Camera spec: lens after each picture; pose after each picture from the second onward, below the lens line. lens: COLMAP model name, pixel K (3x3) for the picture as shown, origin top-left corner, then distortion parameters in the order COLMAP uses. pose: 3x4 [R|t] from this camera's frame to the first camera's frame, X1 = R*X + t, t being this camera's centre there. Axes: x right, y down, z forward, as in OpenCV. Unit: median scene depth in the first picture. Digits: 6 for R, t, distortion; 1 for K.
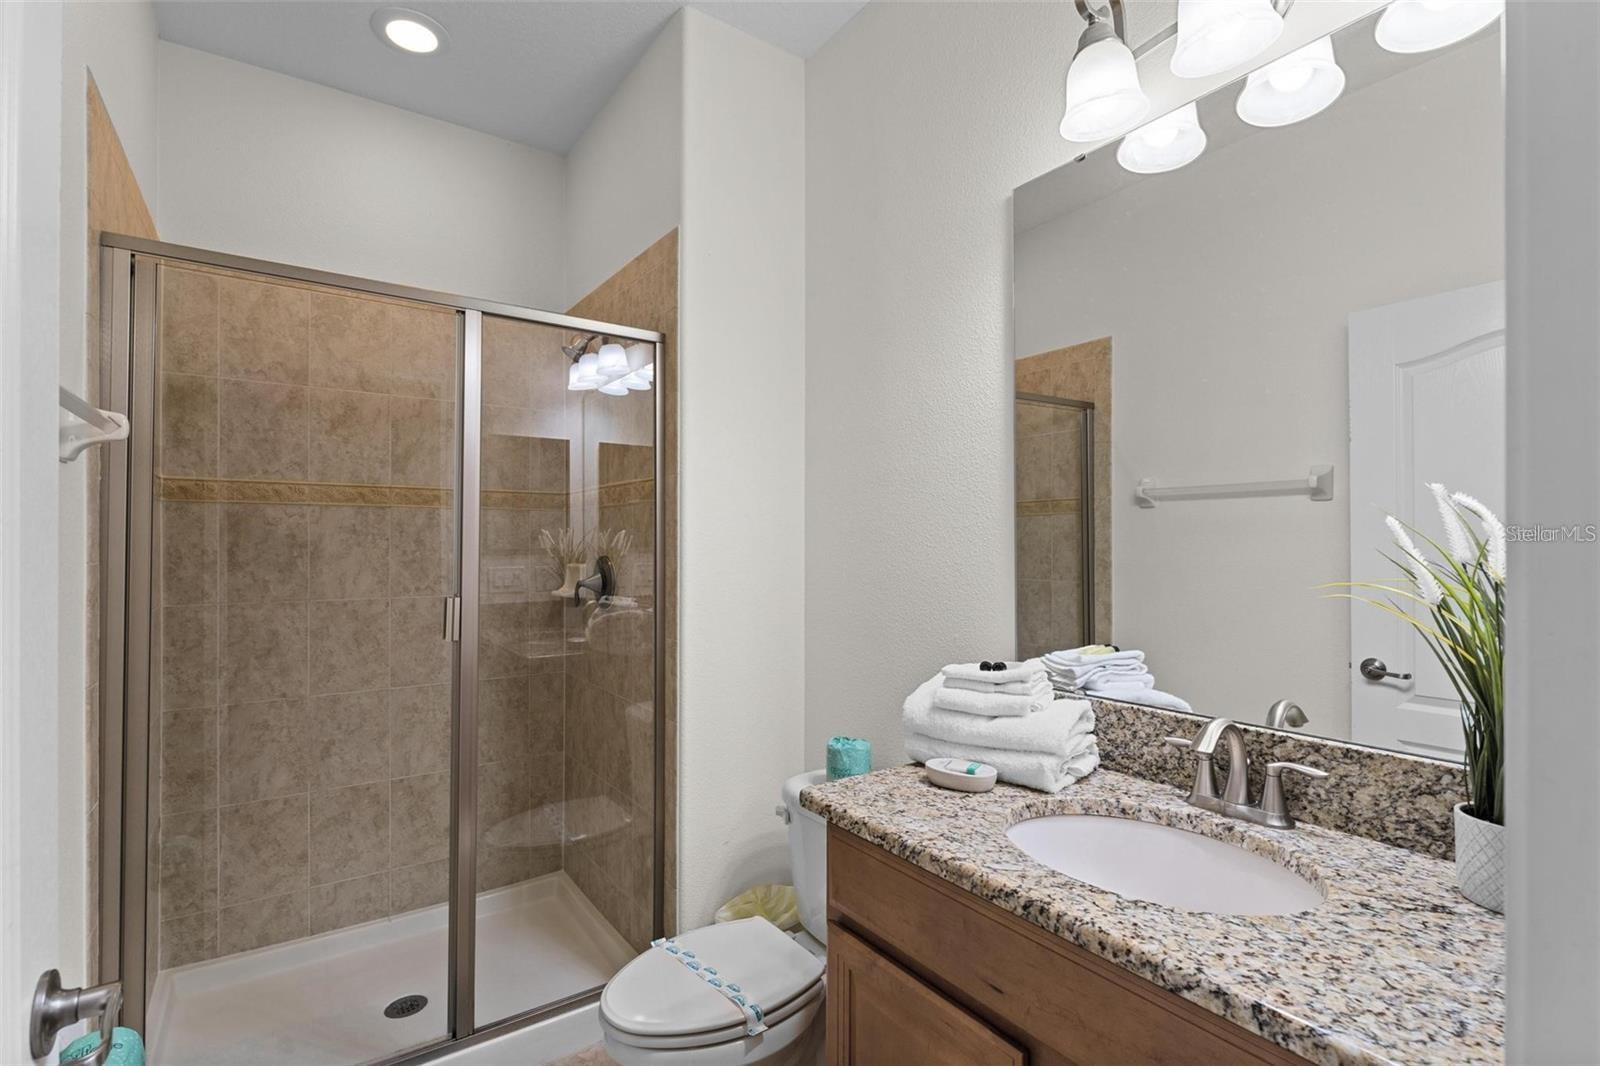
lens RADIAL K [[757.0, 0, 797.3], [0, 757.0, 536.4], [0, 0, 1]] dist [0.005353, 0.001088]
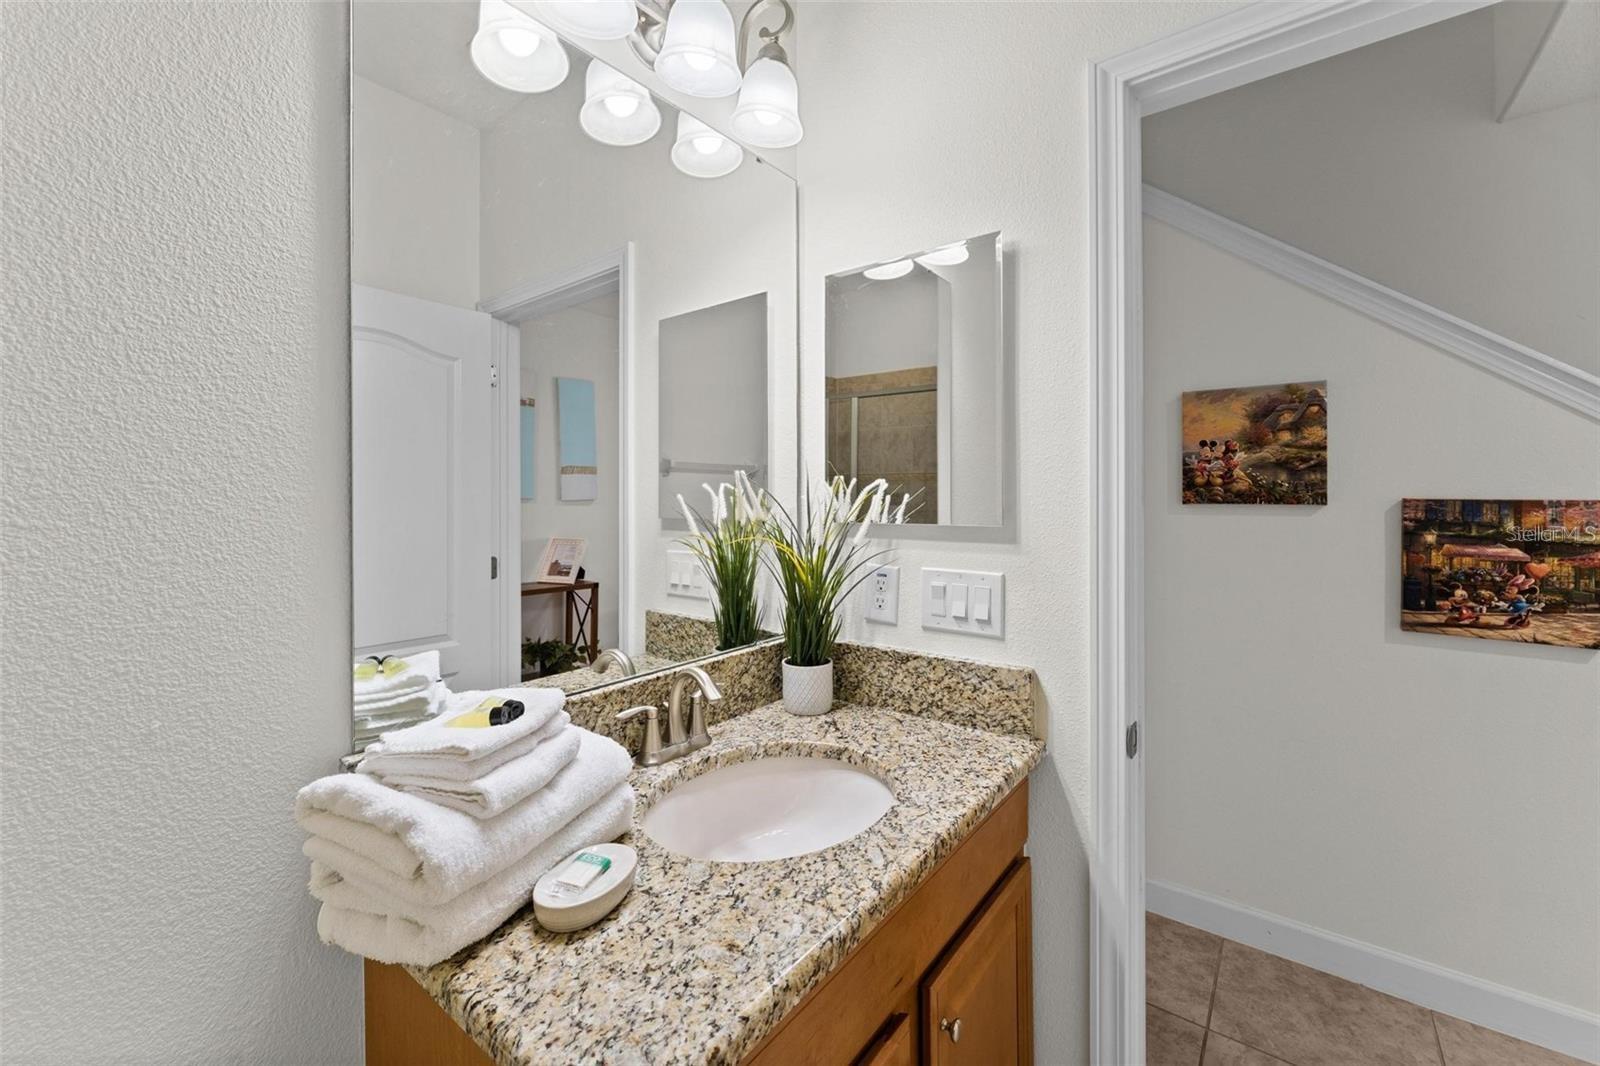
lens RADIAL K [[638.4, 0, 817.5], [0, 638.4, 502.0], [0, 0, 1]] dist [-0.003236, 0.001100]
pose [[-0.303295, 0.000713, 0.952896, -0.452980], [-0.008828, 0.999955, -0.003558, -0.001483], [-0.952856, -0.009492, -0.303275, 1.295509]]
